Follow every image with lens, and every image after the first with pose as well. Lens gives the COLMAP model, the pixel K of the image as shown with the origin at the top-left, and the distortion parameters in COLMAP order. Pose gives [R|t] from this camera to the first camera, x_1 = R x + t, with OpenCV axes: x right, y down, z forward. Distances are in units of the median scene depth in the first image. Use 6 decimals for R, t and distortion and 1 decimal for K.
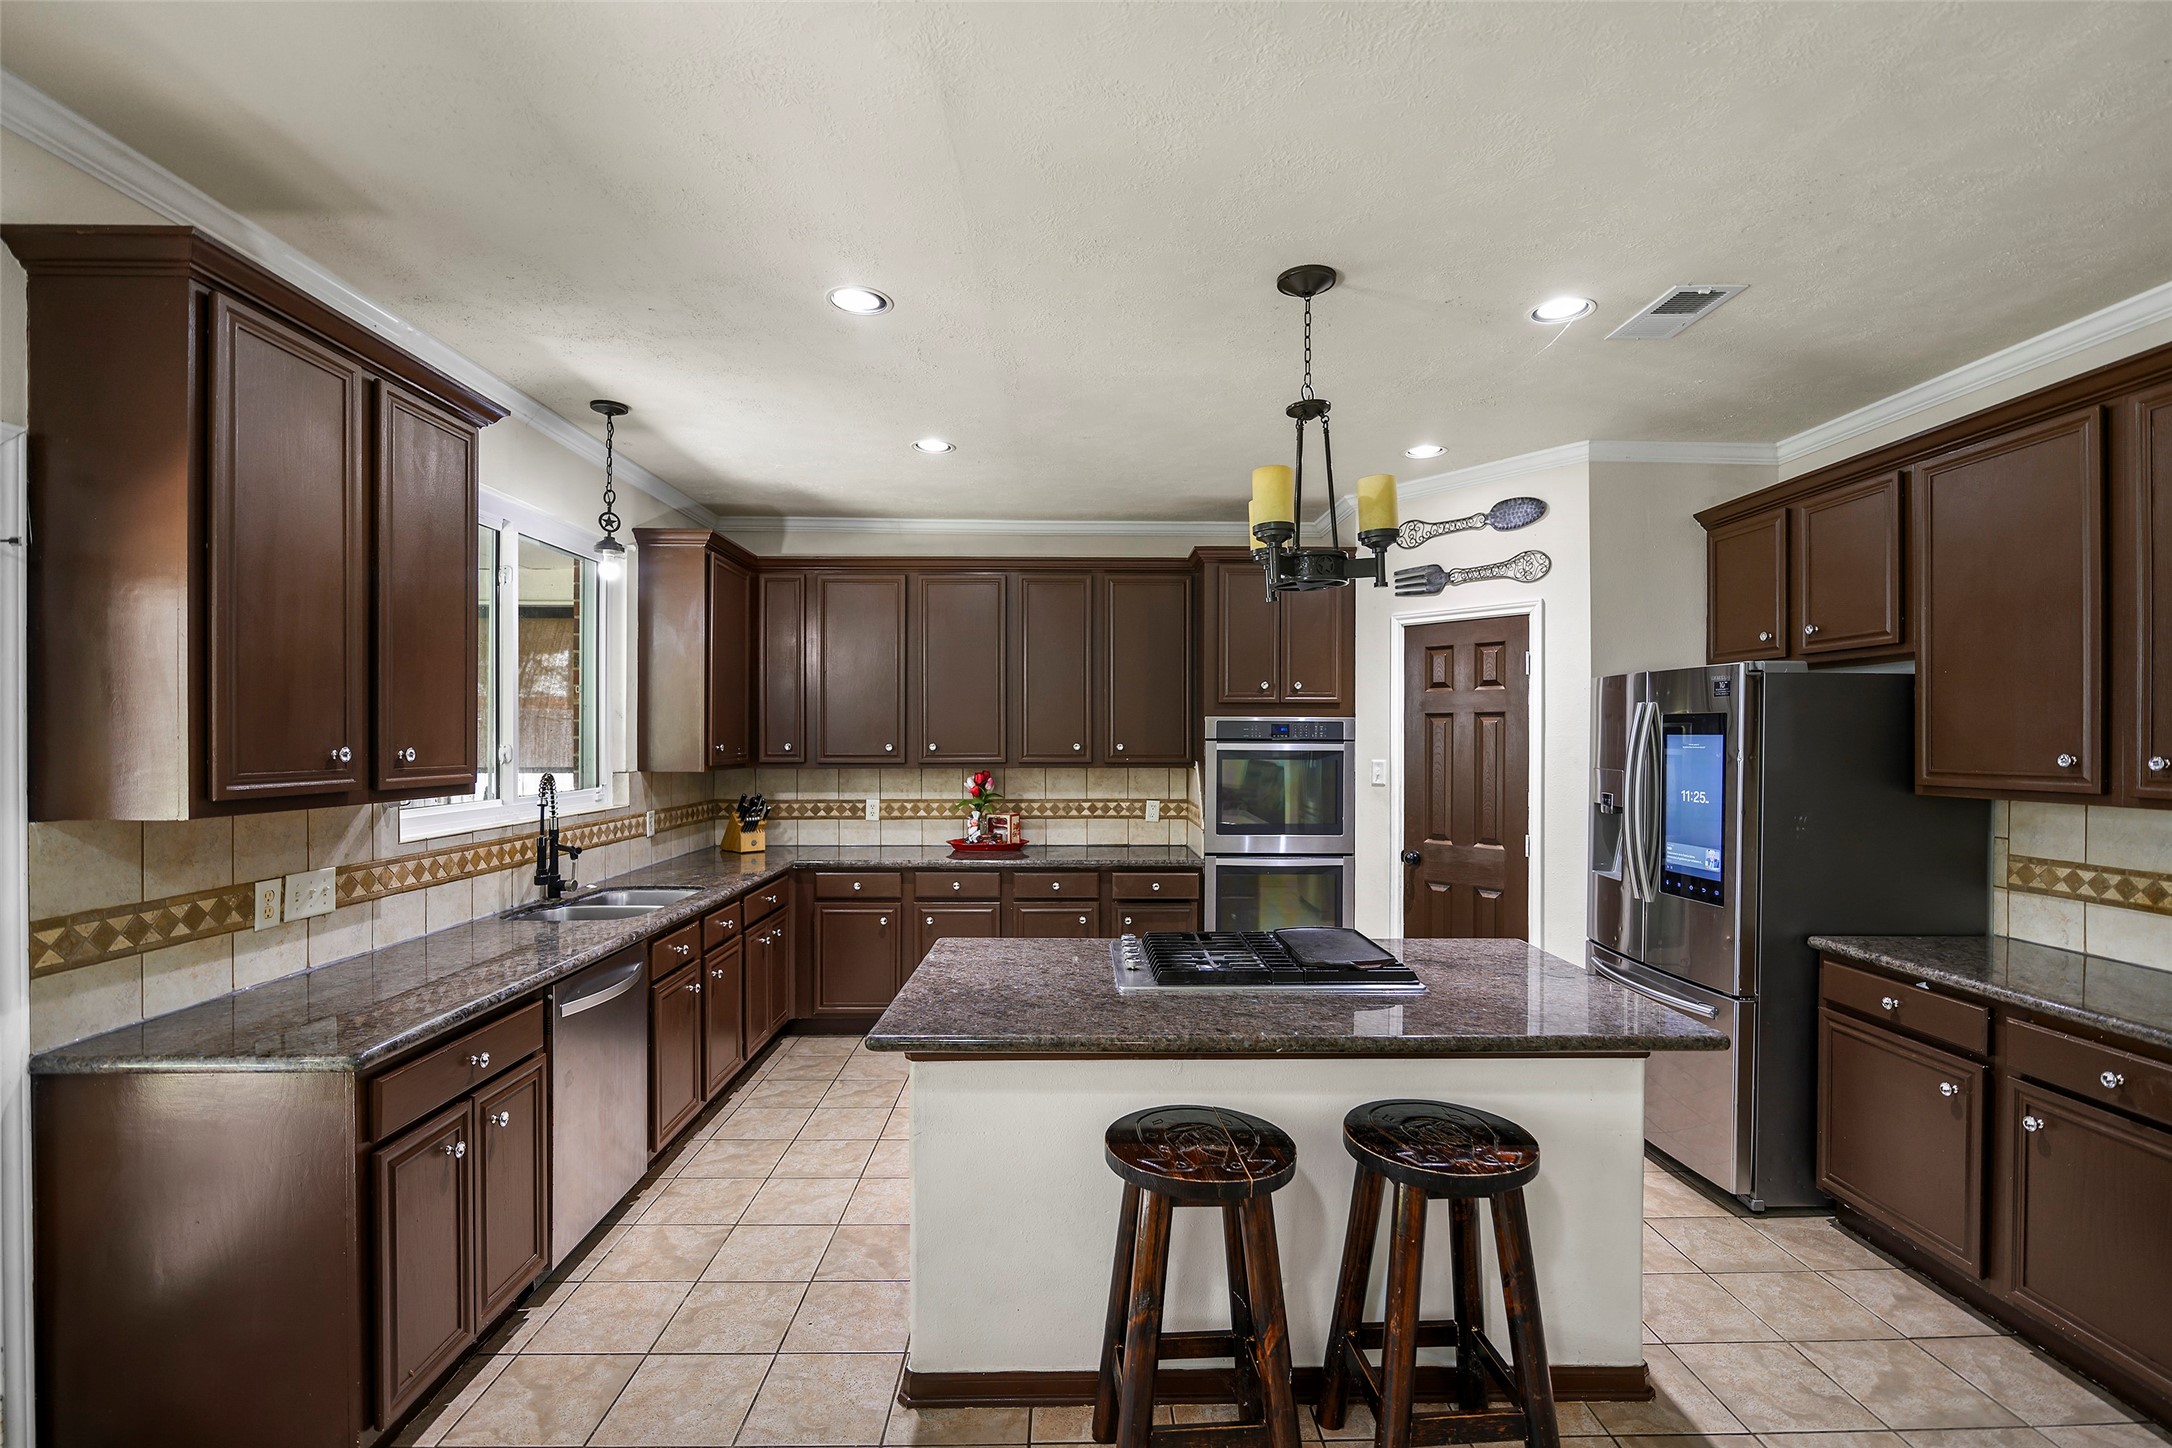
lens RADIAL K [[971.4, 0, 1090.3], [0, 971.4, 742.3], [0, 0, 1]] dist [-0.002973, -0.000998]
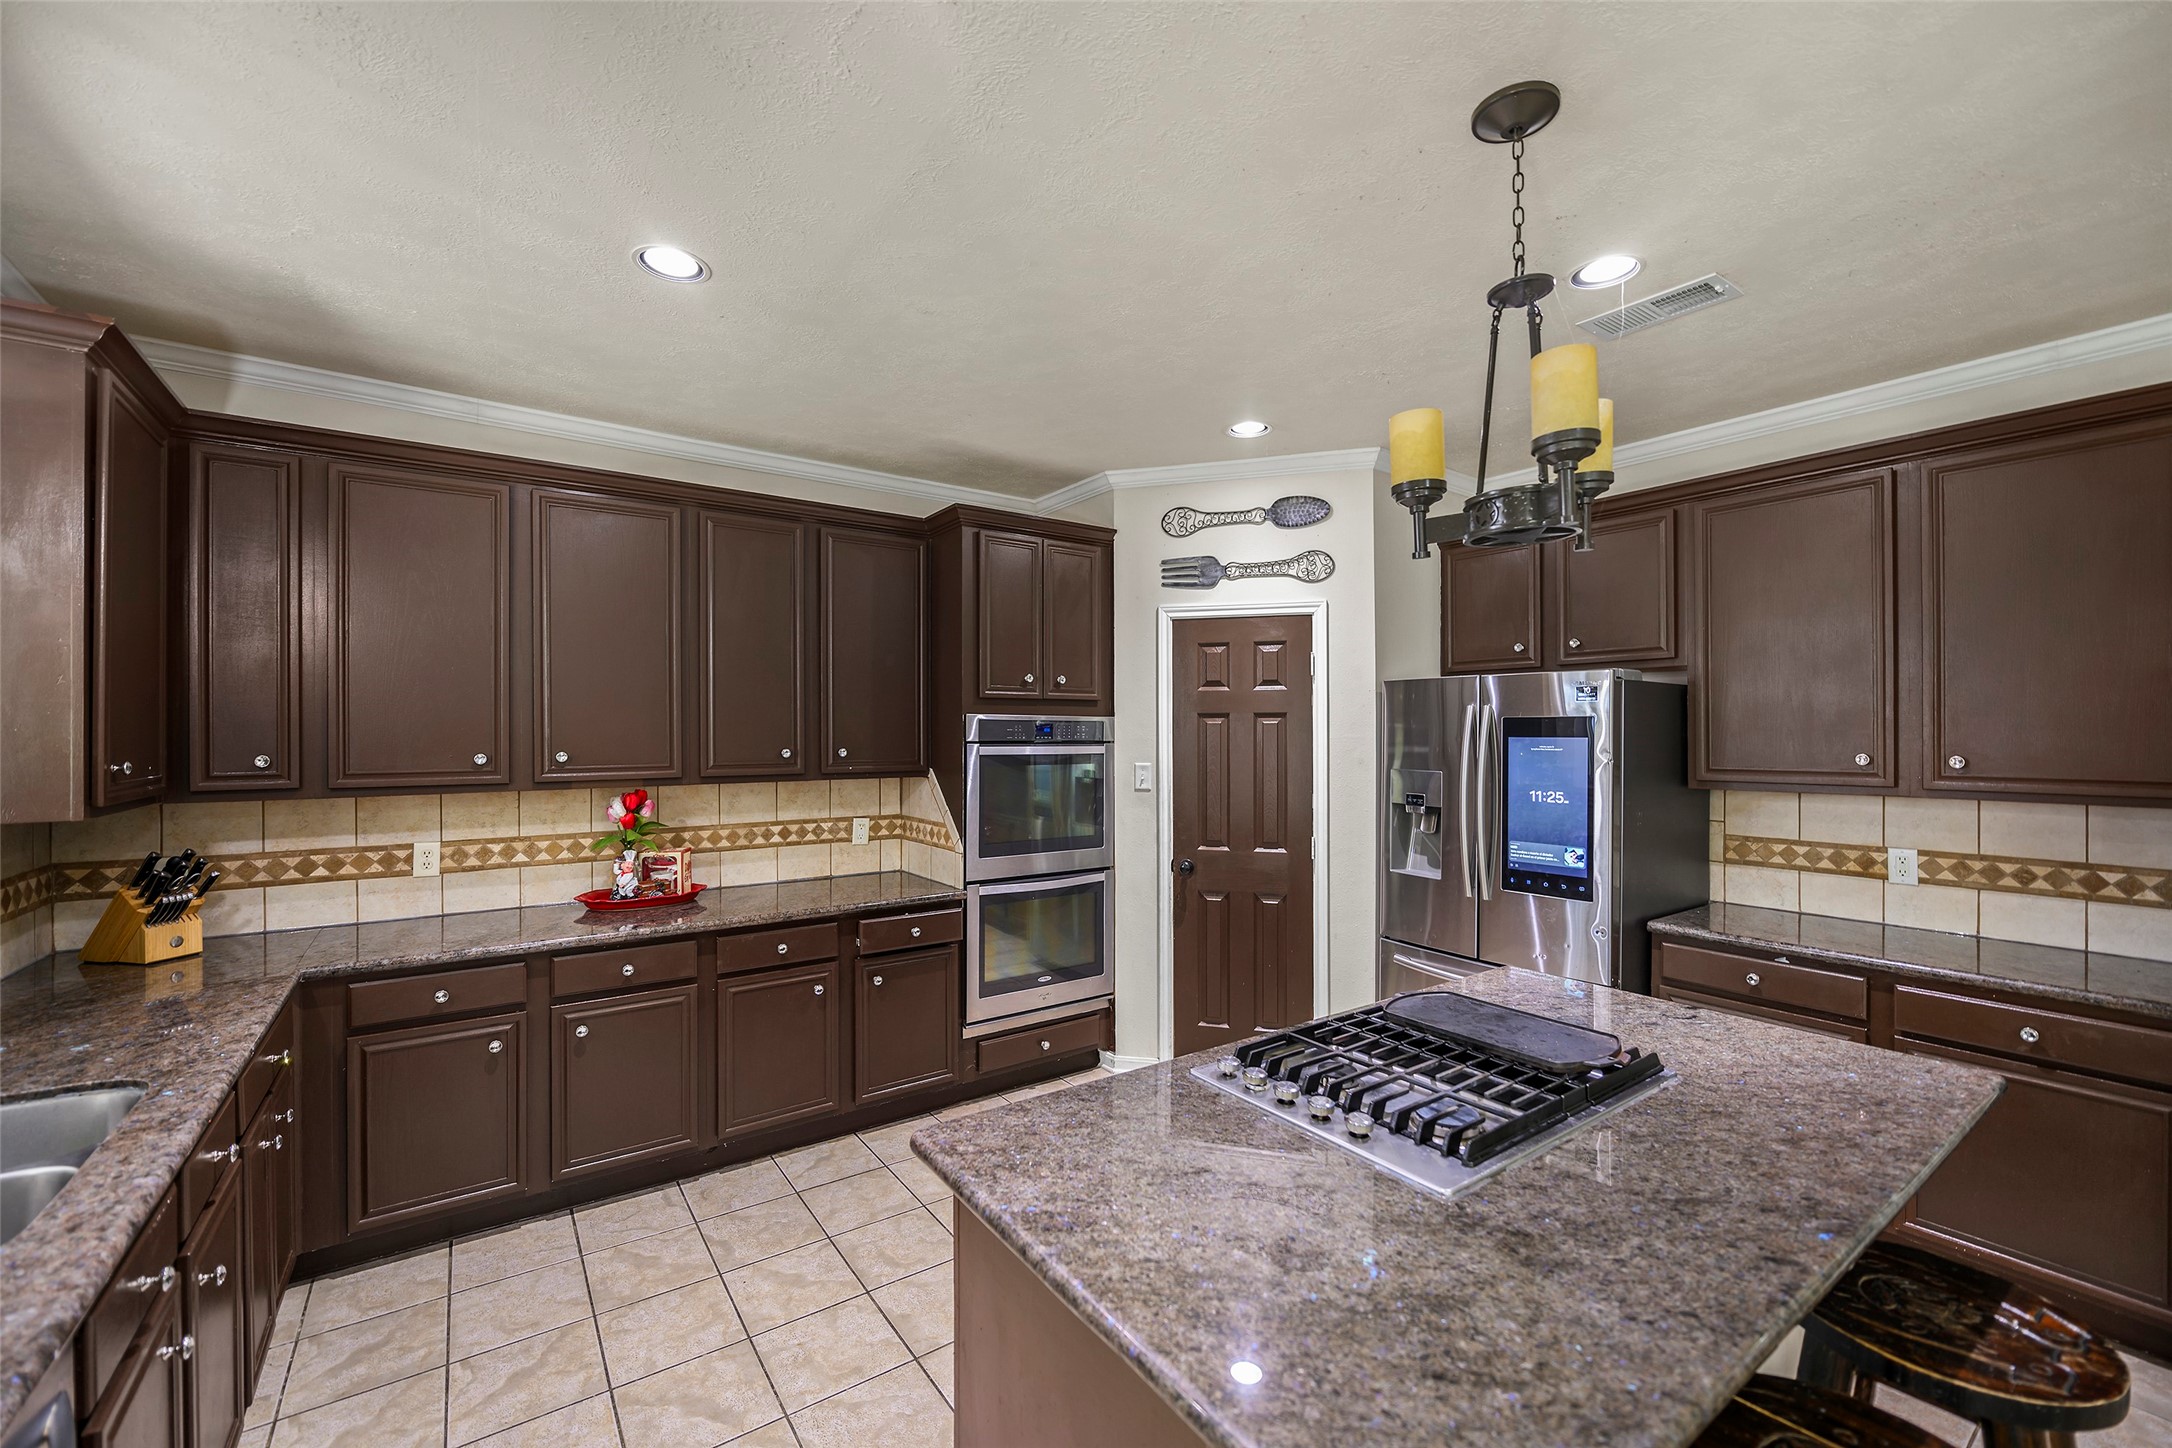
lens RADIAL K [[874.5, 0, 1081.1], [0, 874.5, 733.6], [0, 0, 1]] dist [-0.000033, -0.003118]
pose [[0.829085, -0.003073, 0.559114, -0.225944], [0.005237, 0.999984, -0.002268, -0.008599], [-0.559098, 0.004808, 0.829088, 0.360988]]
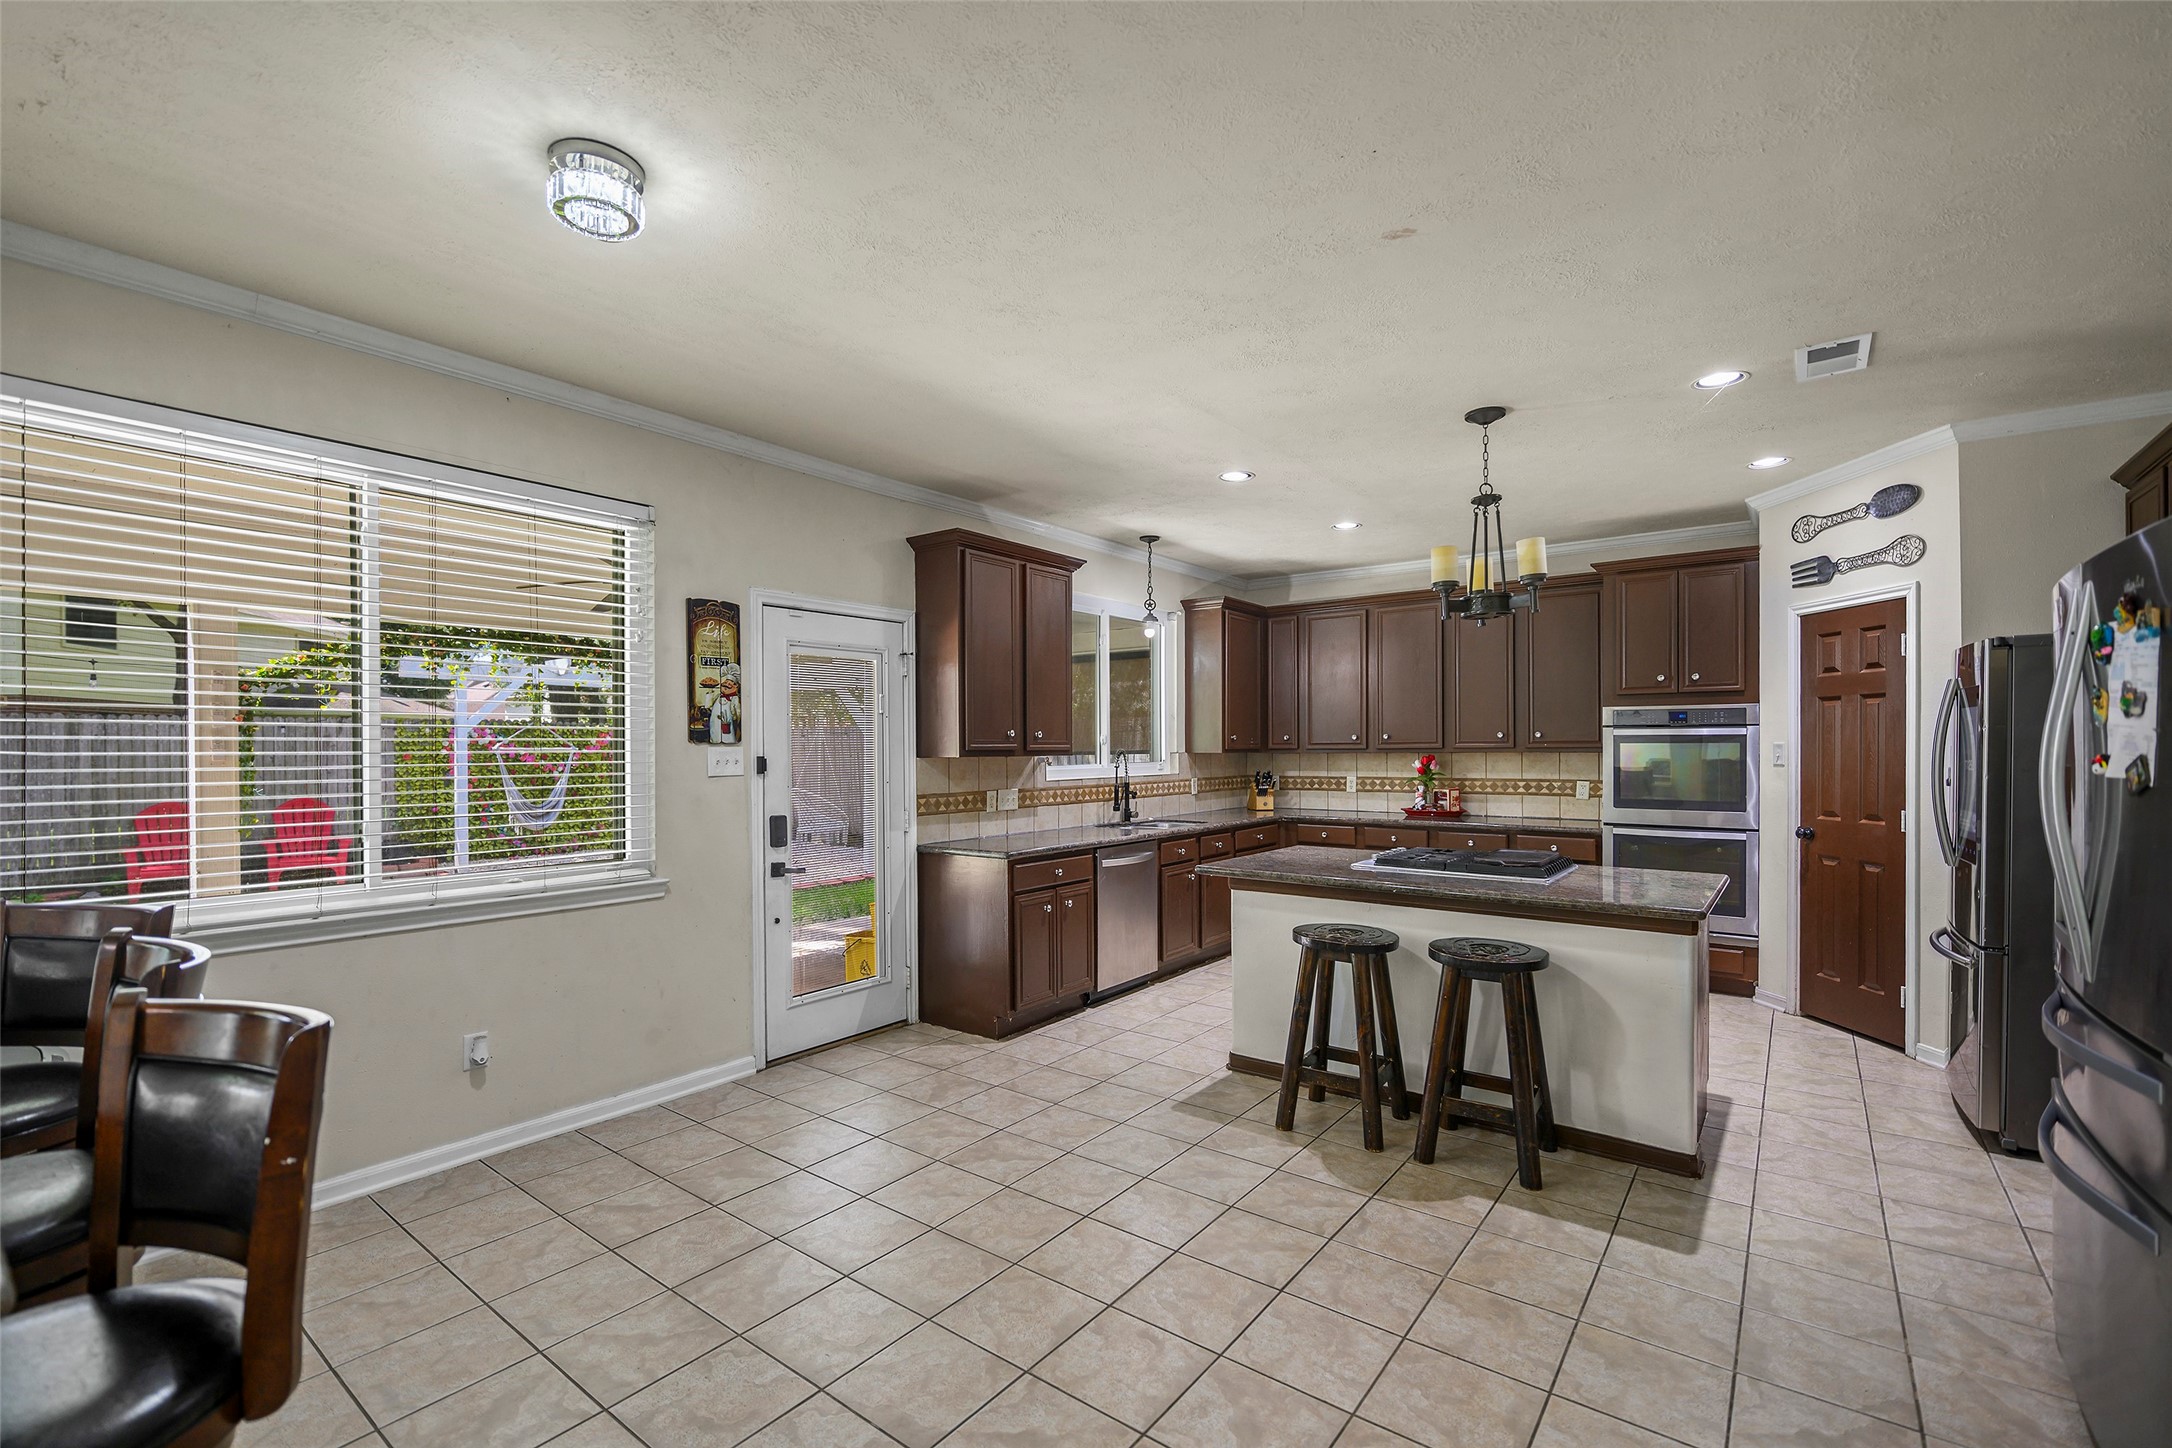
lens RADIAL K [[942.5, 0, 1084.4], [0, 942.5, 757.0], [0, 0, 1]] dist [-0.001465, -0.000255]
pose [[0.779815, 0.000956, -0.626010, 0.366846], [0.003039, 0.999981, 0.005314, 0.027976], [0.626003, -0.006047, 0.779797, -0.304236]]
